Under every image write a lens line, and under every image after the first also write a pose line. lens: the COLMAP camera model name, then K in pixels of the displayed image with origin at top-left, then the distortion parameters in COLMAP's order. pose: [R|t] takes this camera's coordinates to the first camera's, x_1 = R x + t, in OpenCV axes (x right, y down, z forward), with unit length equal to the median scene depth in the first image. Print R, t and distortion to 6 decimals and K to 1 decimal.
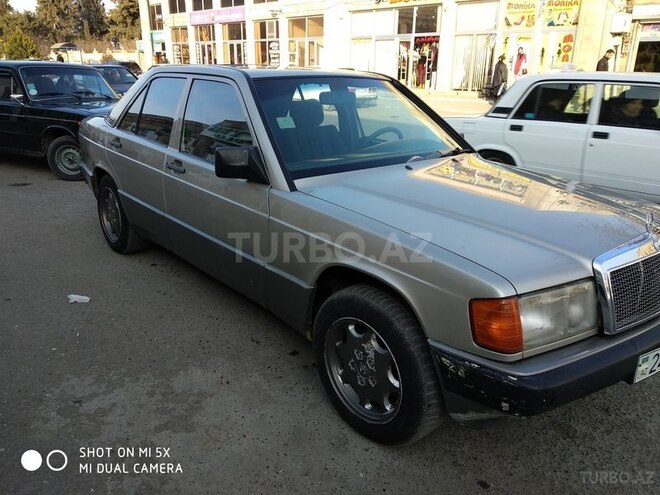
lens RADIAL K [[514.7, 0, 328.2], [0, 514.7, 247.4], [0, 0, 1]] dist [0.039902, -0.041056]
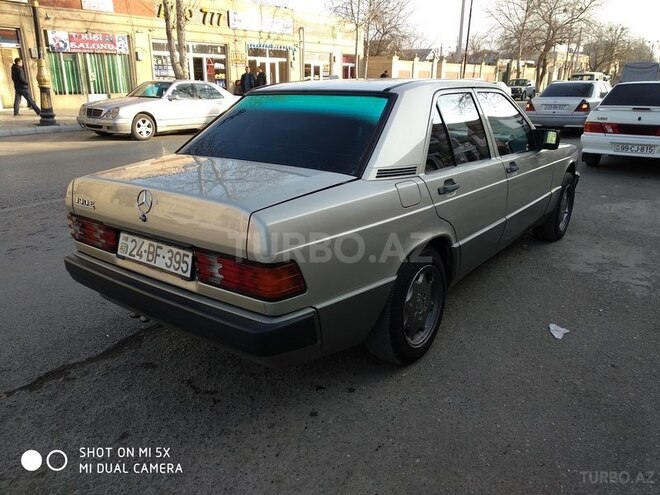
lens RADIAL K [[514.7, 0, 342.5], [0, 514.7, 246.5], [0, 0, 1]] dist [0.039902, -0.041056]
pose [[-0.217784, -0.318738, 0.922484, -0.236880], [0.314743, 0.871739, 0.375510, -0.098820], [-0.923854, 0.372125, -0.089531, 0.270646]]
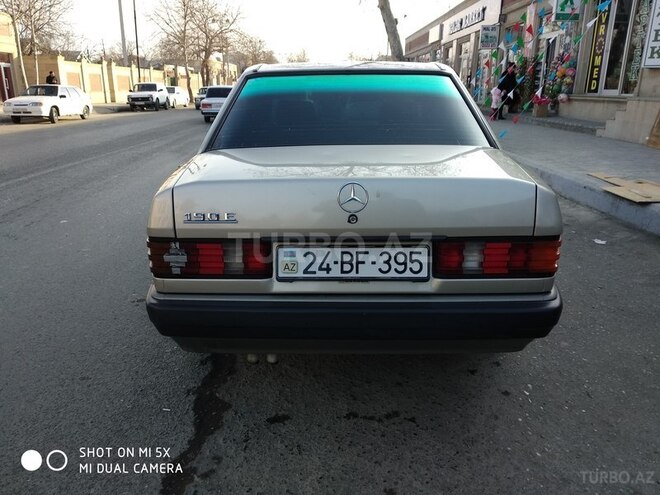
lens RADIAL K [[514.7, 0, 331.0], [0, 514.7, 244.7], [0, 0, 1]] dist [0.039902, -0.041056]
pose [[-0.749352, -0.213693, 0.626743, -0.164484], [0.198973, 0.830089, 0.520924, -0.122227], [-0.631571, 0.515060, -0.579510, 0.369245]]
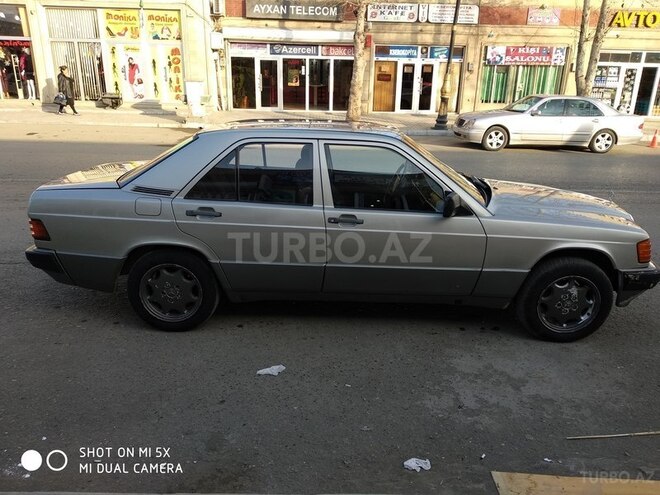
lens RADIAL K [[514.7, 0, 328.4], [0, 514.7, 251.2], [0, 0, 1]] dist [0.039902, -0.041056]
pose [[0.659606, -0.246145, 0.710163, -0.207453], [0.237225, 0.964737, 0.114045, -0.041176], [-0.713193, 0.093244, 0.694739, 0.041431]]
